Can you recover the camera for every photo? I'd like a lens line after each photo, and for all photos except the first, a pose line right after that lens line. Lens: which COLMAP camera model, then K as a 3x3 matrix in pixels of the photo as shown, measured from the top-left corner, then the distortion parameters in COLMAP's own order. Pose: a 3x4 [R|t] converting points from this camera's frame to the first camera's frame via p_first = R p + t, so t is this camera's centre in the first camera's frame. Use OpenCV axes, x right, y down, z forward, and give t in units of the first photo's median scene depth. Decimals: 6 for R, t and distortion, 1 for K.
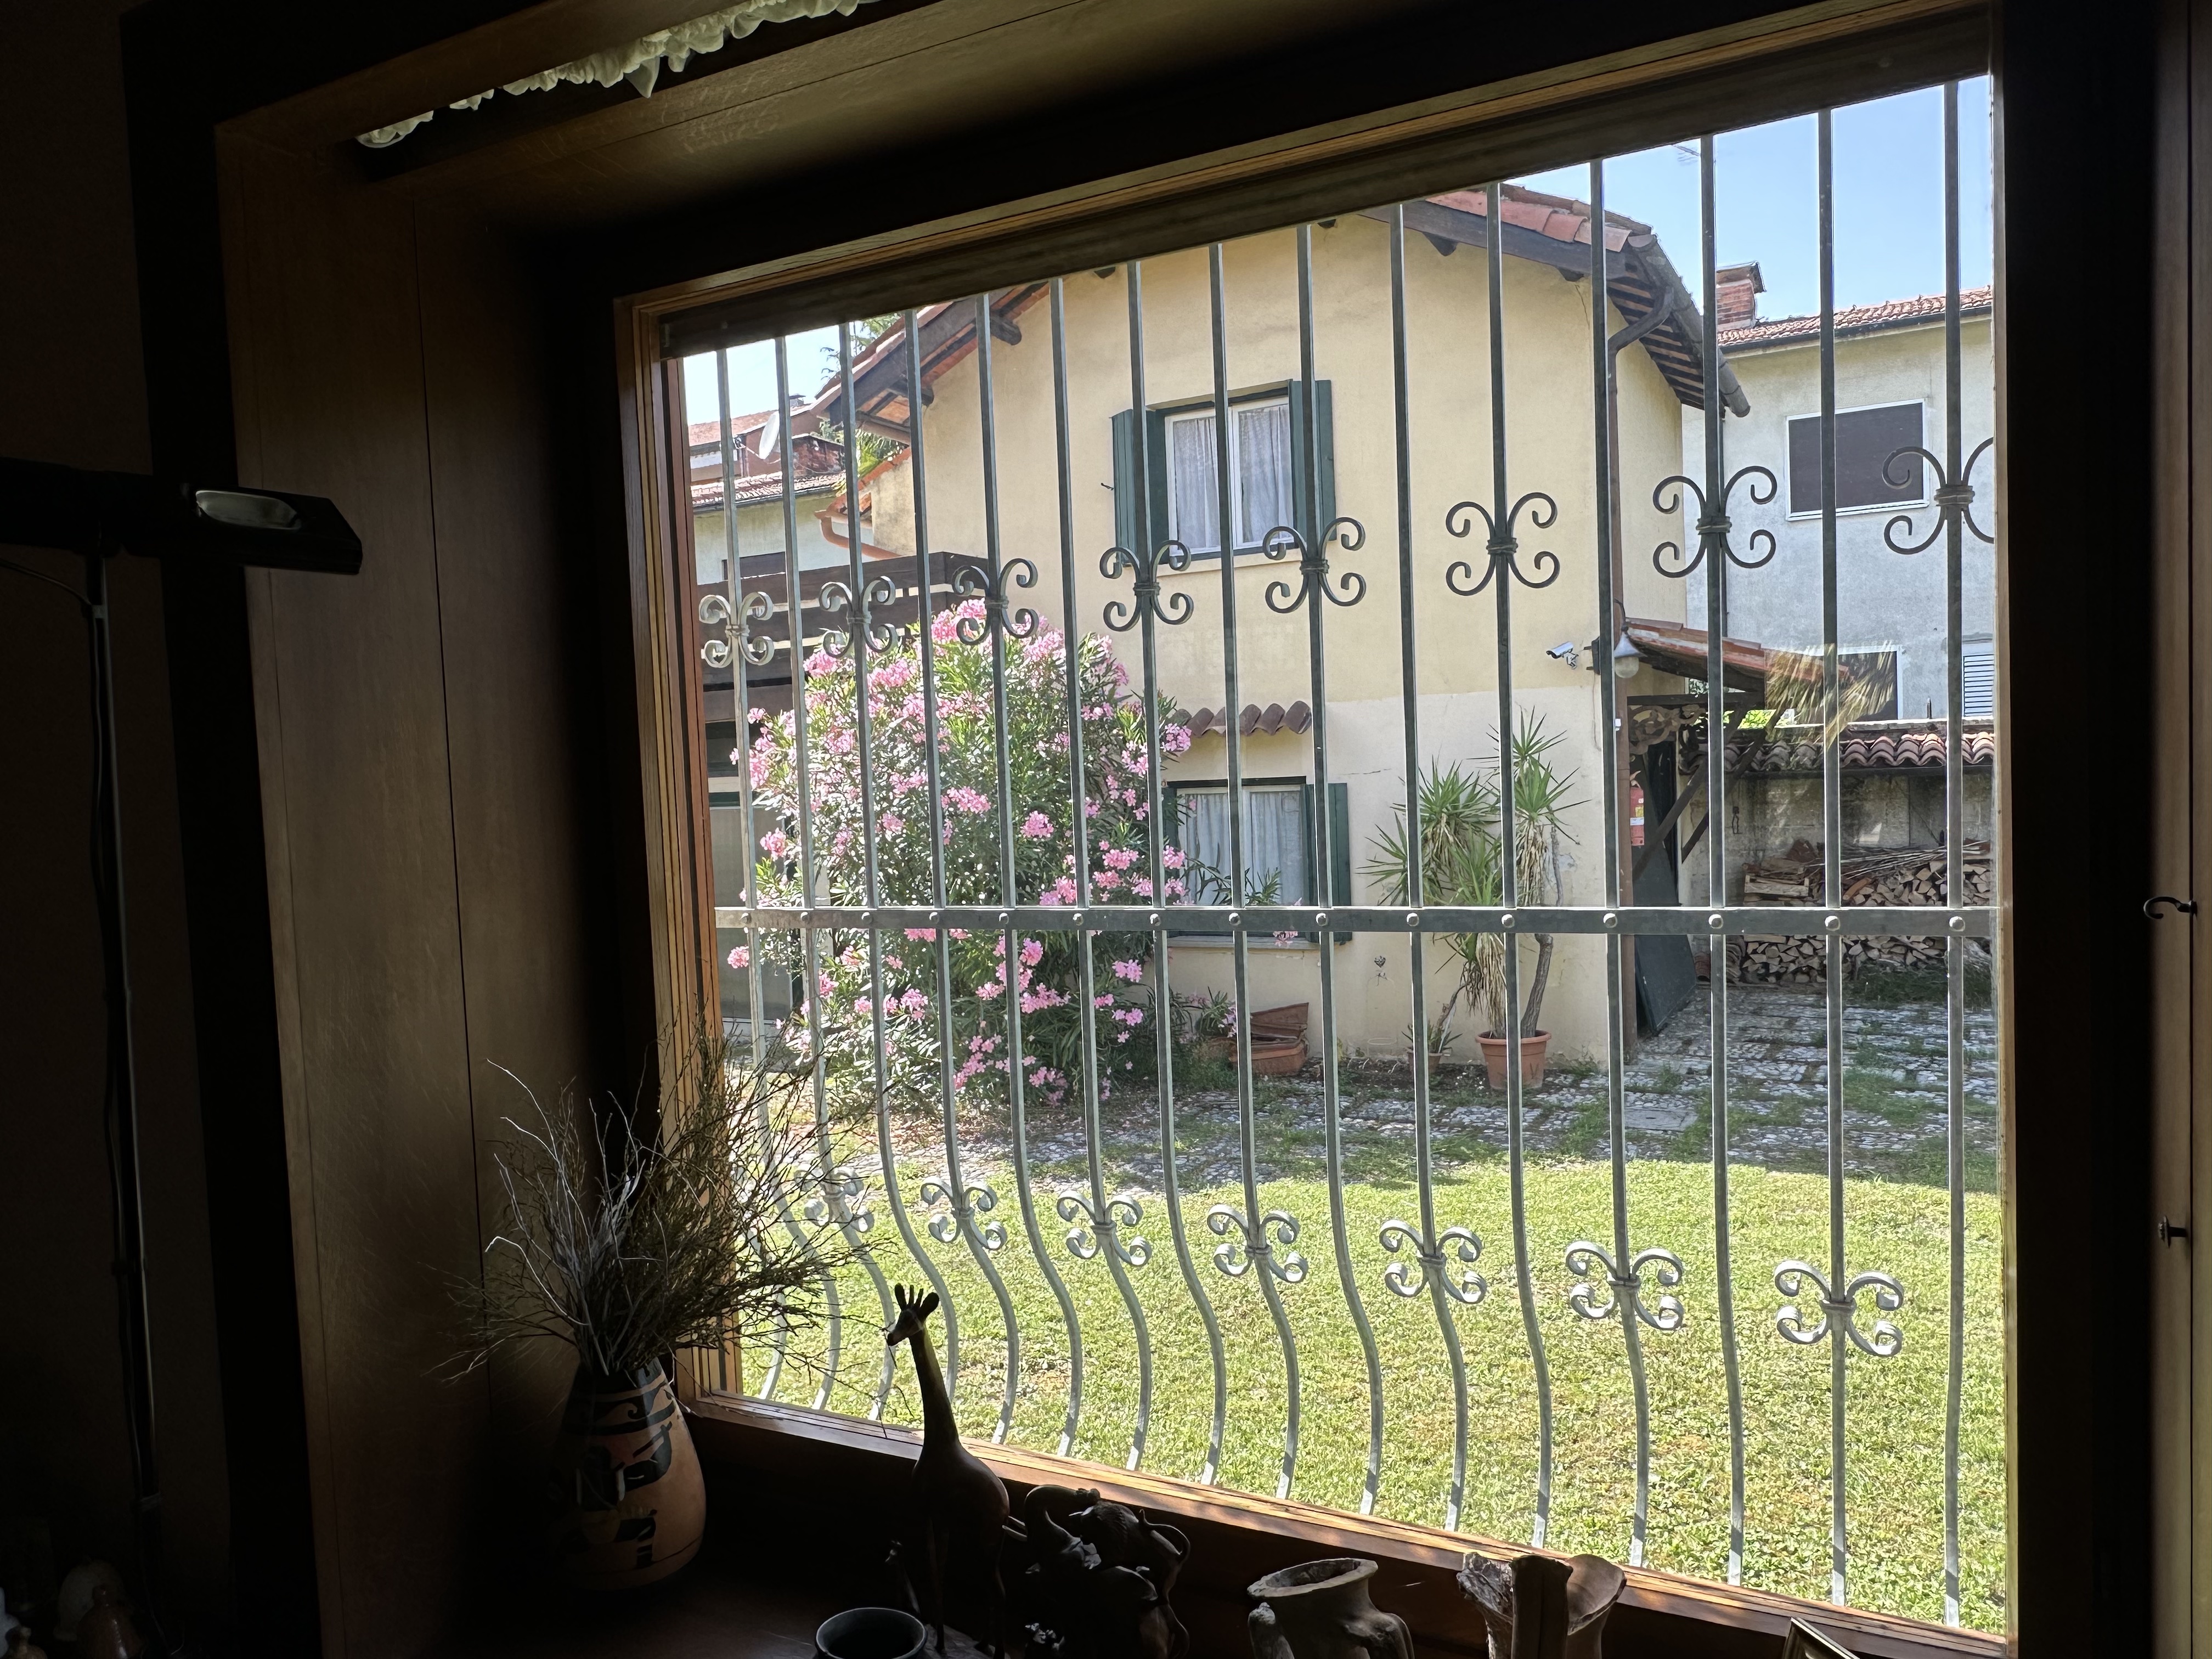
lens RADIAL K [[1518.0, 0, 1106.0], [0, 1518.0, 829.5], [0, 0, 1]] dist [-0.001165, -0.000220]
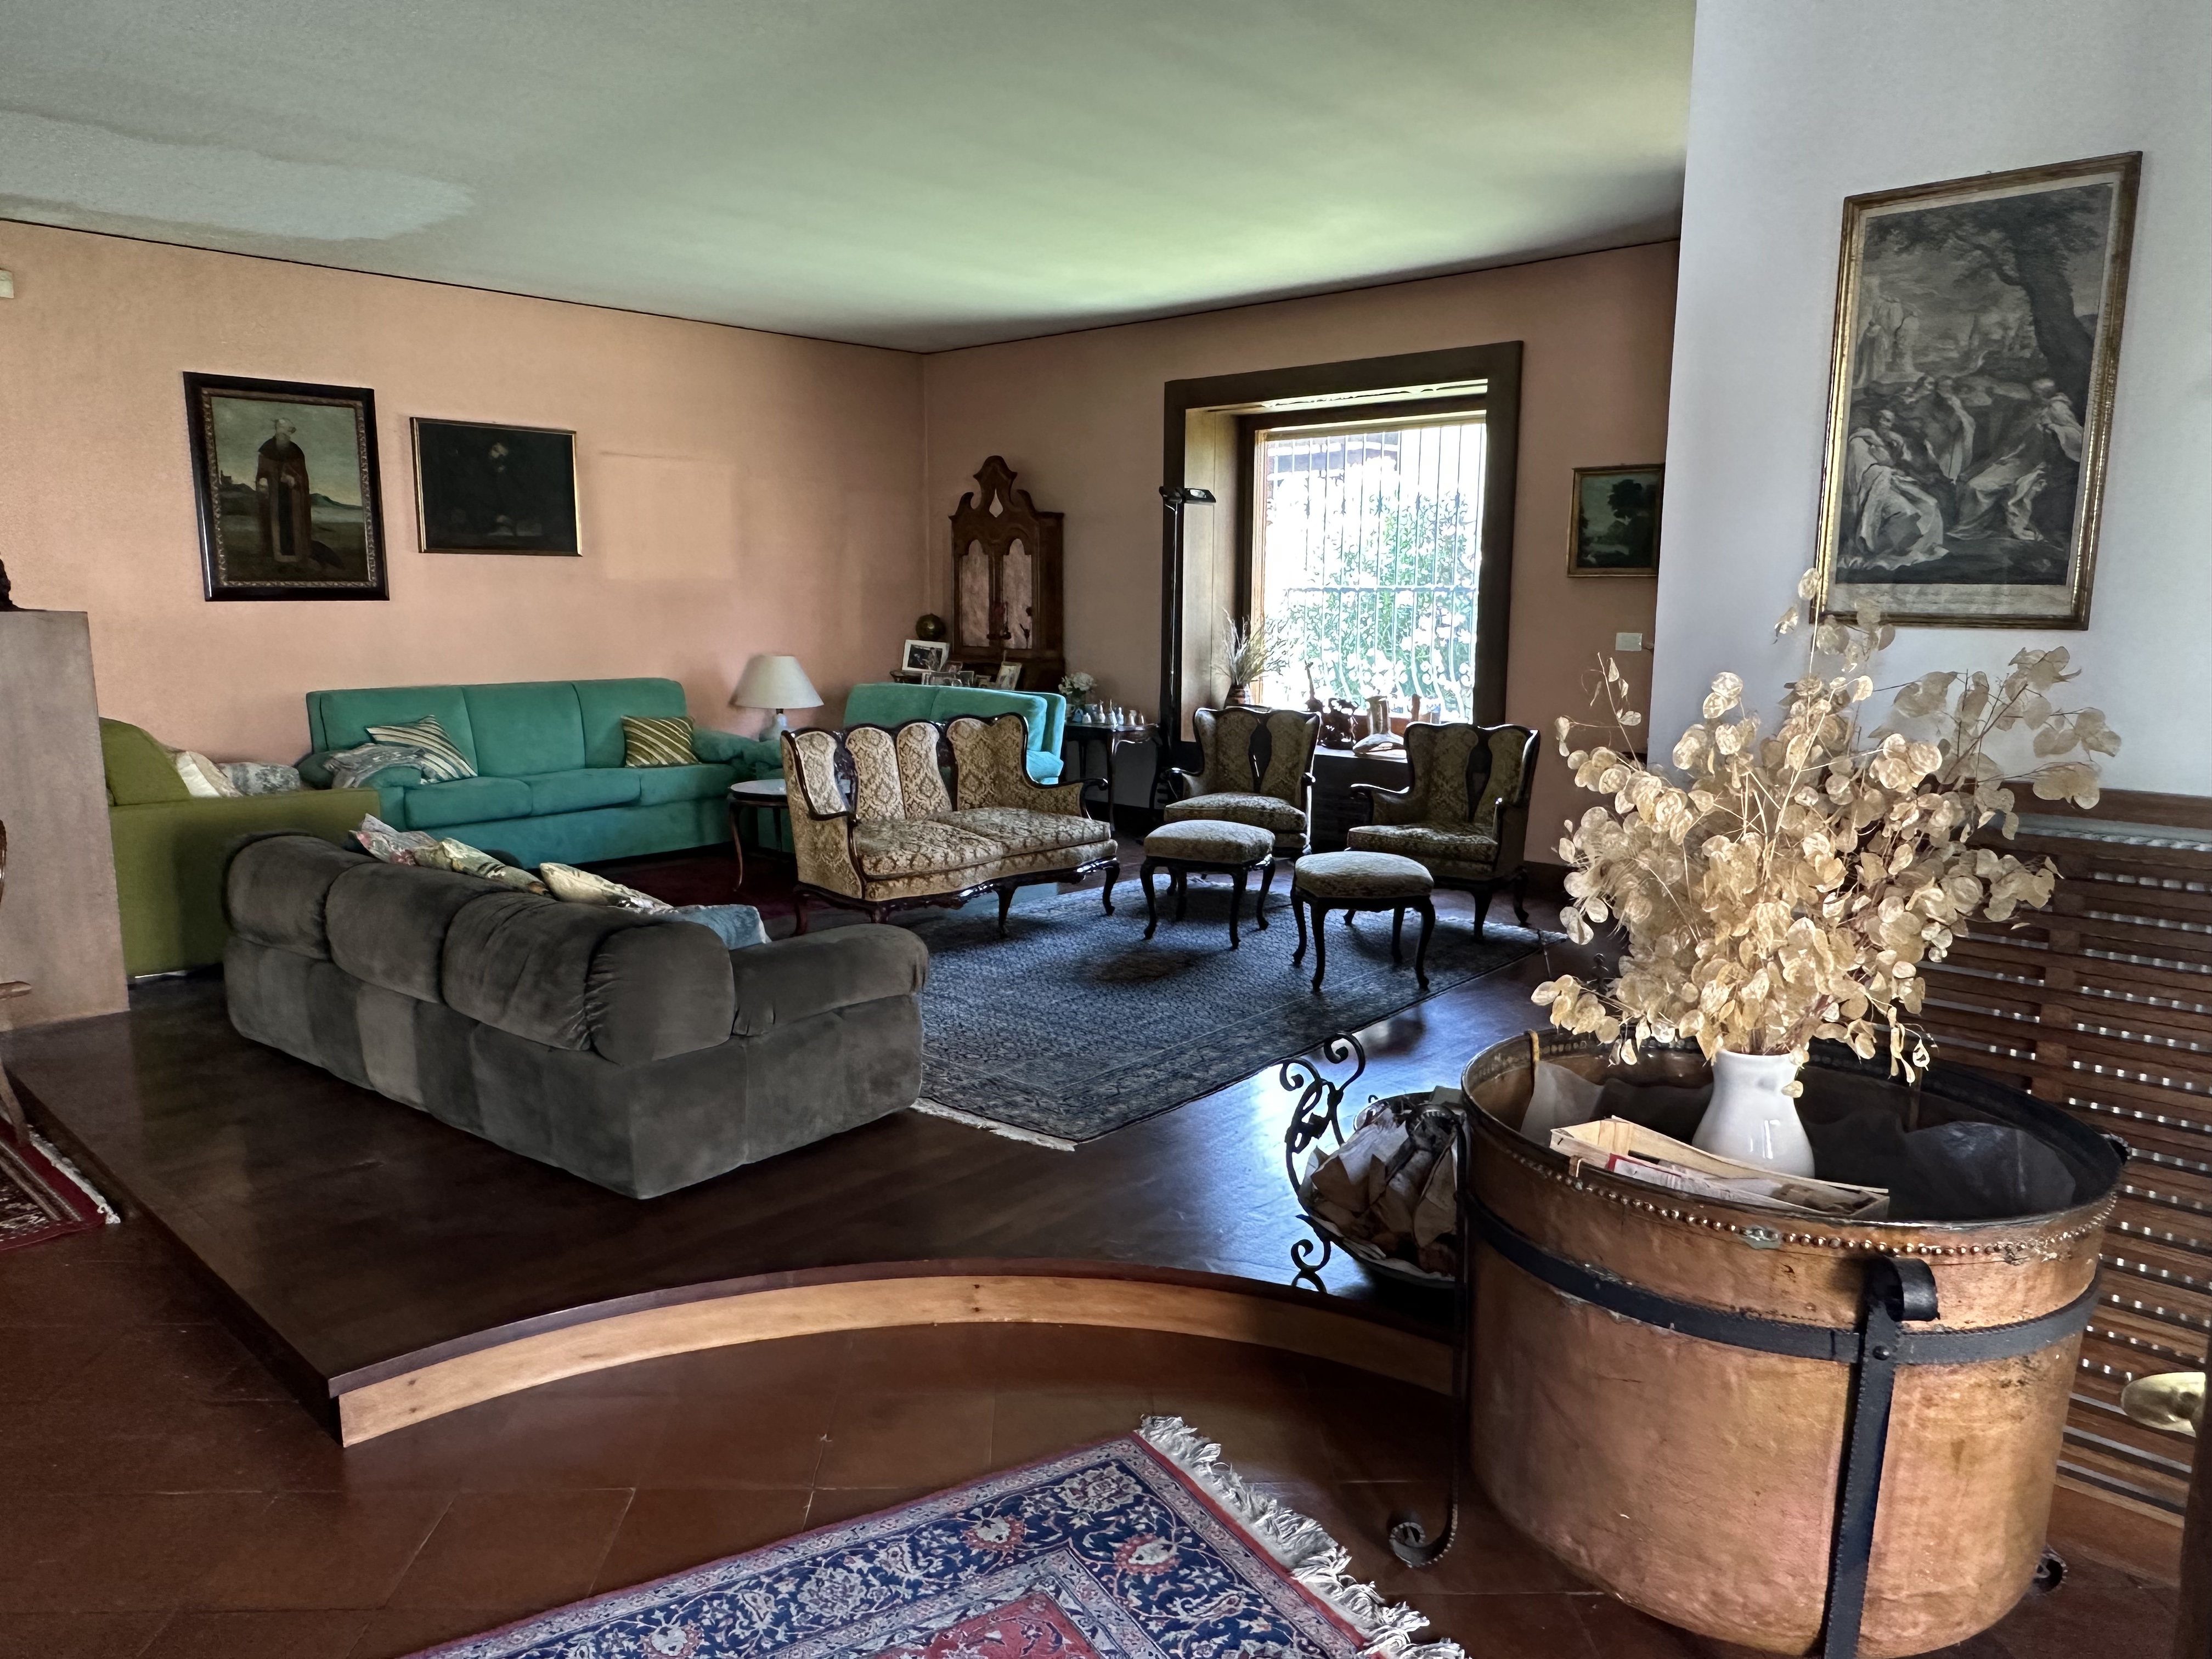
lens RADIAL K [[1518.0, 0, 1106.0], [0, 1518.0, 829.5], [0, 0, 1]] dist [-0.001165, -0.000220]
pose [[0.958009, 0.095511, -0.270363, 0.095069], [-0.060786, 0.989111, 0.134032, 0.037842], [0.280220, -0.111969, 0.953383, -0.598252]]
